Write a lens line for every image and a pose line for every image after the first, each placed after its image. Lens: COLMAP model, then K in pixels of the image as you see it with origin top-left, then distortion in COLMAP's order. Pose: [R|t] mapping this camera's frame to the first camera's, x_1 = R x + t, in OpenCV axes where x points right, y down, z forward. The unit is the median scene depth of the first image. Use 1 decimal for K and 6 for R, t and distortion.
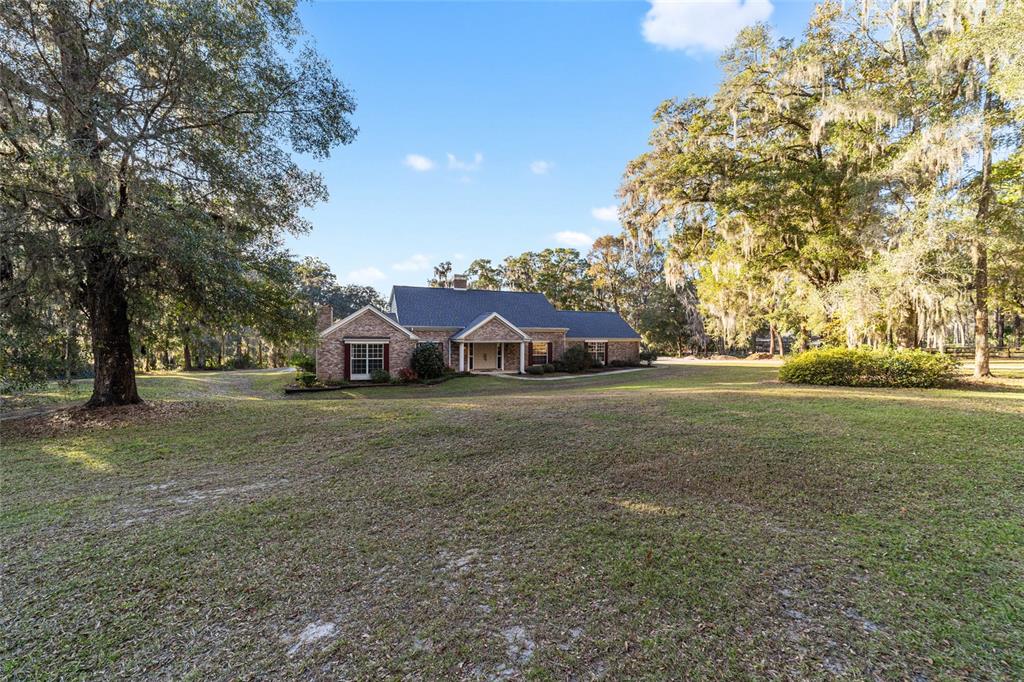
lens RADIAL K [[390.7, 0, 512.0], [0, 390.7, 341.0], [0, 0, 1]] dist [-0.018645, 0.009098]
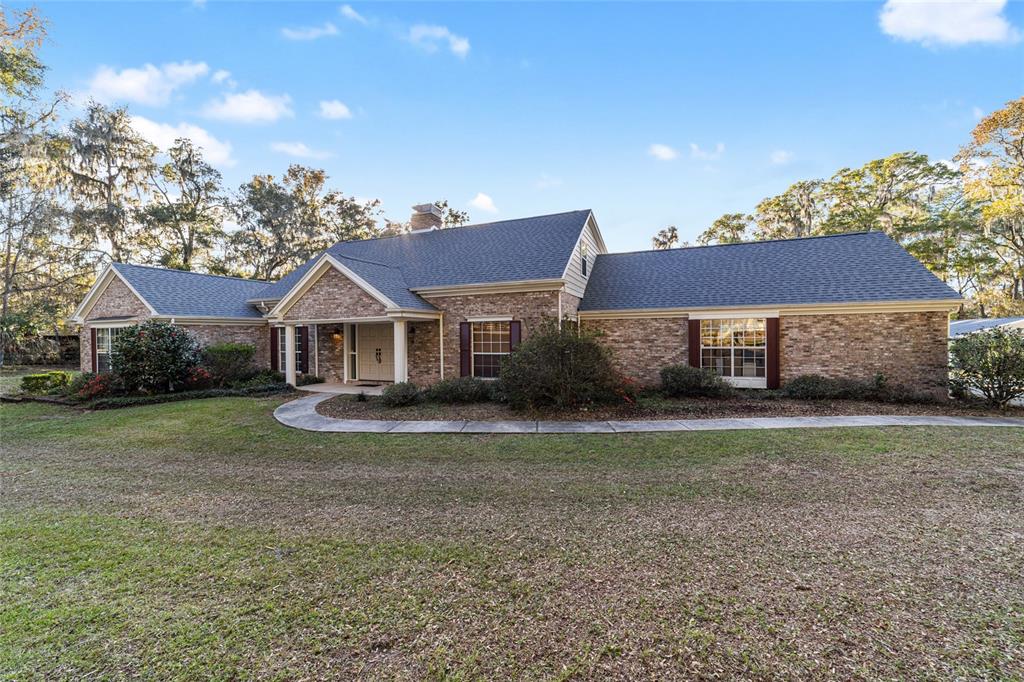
lens RADIAL K [[390.7, 0, 512.0], [0, 390.7, 341.0], [0, 0, 1]] dist [-0.018645, 0.009098]
pose [[0.723697, -0.004916, -0.690100, 0.353754], [0.008602, 0.999961, 0.001897, 0.022706], [0.690064, -0.007309, 0.723711, 0.720085]]
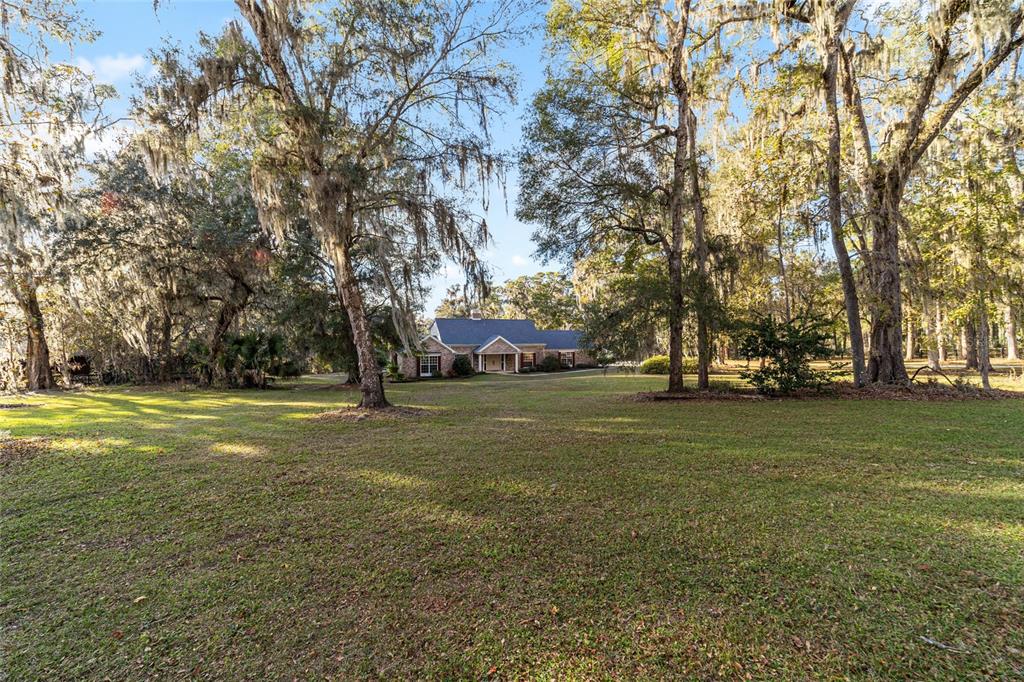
lens RADIAL K [[390.7, 0, 512.0], [0, 390.7, 341.0], [0, 0, 1]] dist [-0.018645, 0.009098]
pose [[0.999933, -0.011580, -0.000375, 0.008197], [0.011574, 0.999850, -0.012890, -0.025185], [0.000524, 0.012885, 0.999917, -0.576561]]
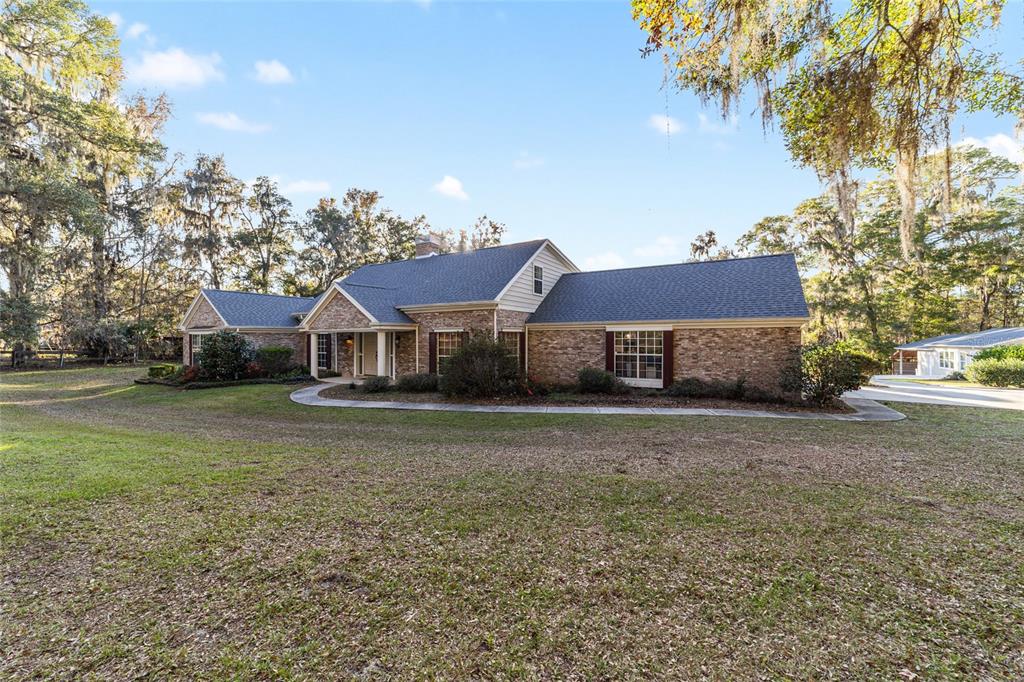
lens RADIAL K [[390.7, 0, 512.0], [0, 390.7, 341.0], [0, 0, 1]] dist [-0.018645, 0.009098]
pose [[0.612797, -0.003184, -0.790234, 0.524521], [-0.001467, 0.999986, -0.005167, 0.018167], [0.790239, 0.004326, 0.612783, 0.737254]]
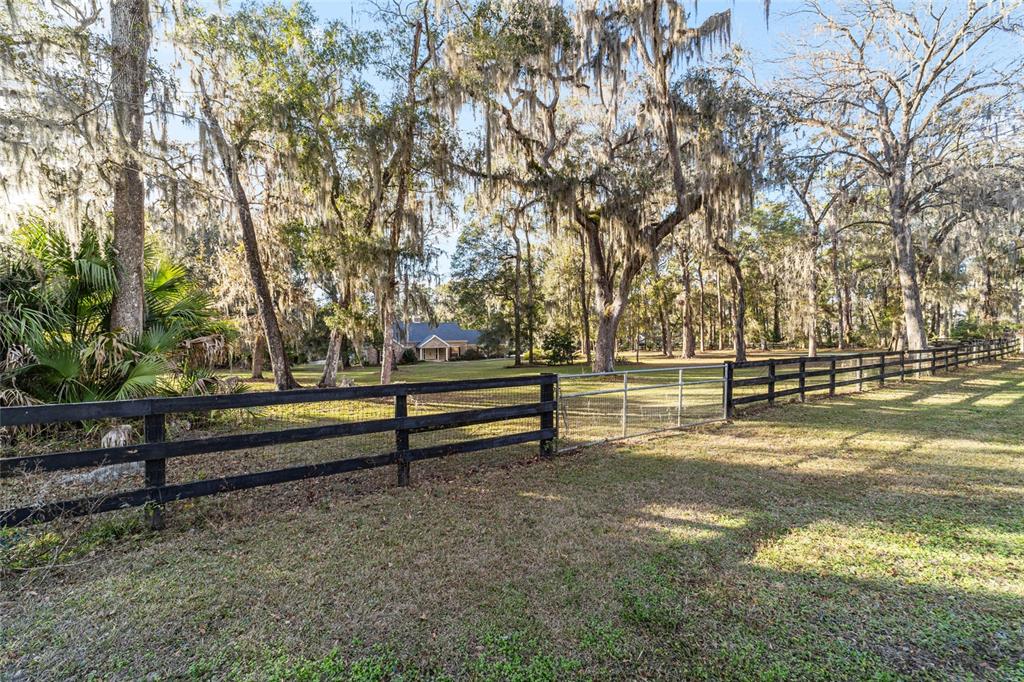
lens RADIAL K [[390.7, 0, 512.0], [0, 390.7, 341.0], [0, 0, 1]] dist [-0.018645, 0.009098]
pose [[0.983417, -0.010680, 0.181043, -0.010563], [0.009255, 0.999919, 0.008716, -0.047306], [-0.181122, -0.006896, 0.983436, -1.244823]]
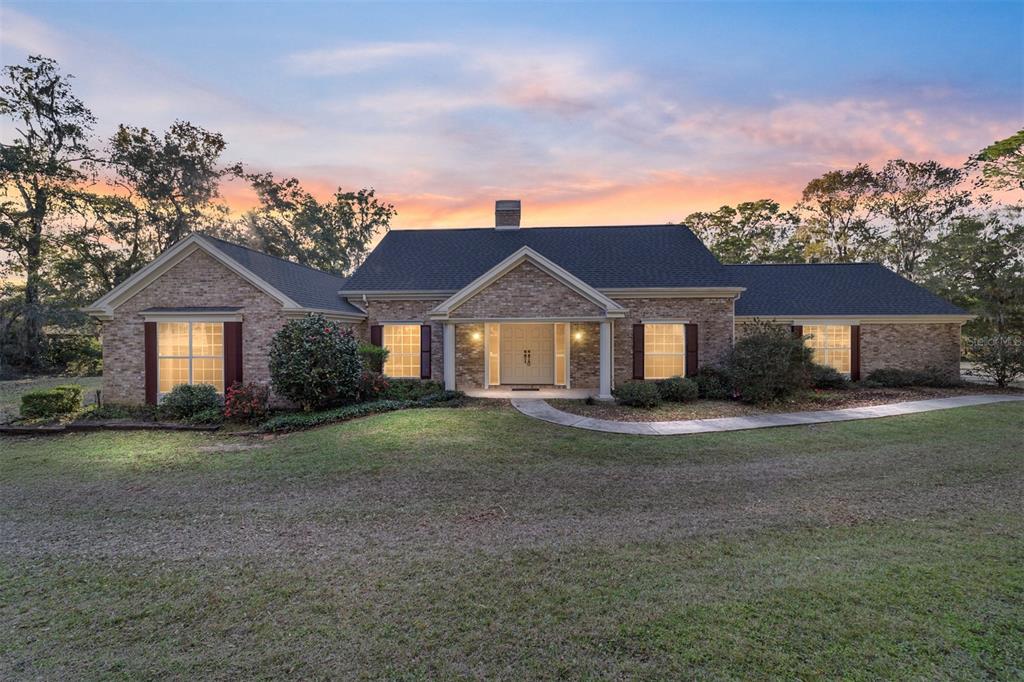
lens RADIAL K [[390.7, 0, 512.0], [0, 390.7, 341.0], [0, 0, 1]] dist [-0.018645, 0.009098]
pose [[0.906987, -0.004892, -0.421130, 0.097863], [0.004579, 0.999988, -0.001754, 0.021651], [0.421133, -0.000337, 0.906999, 0.549136]]
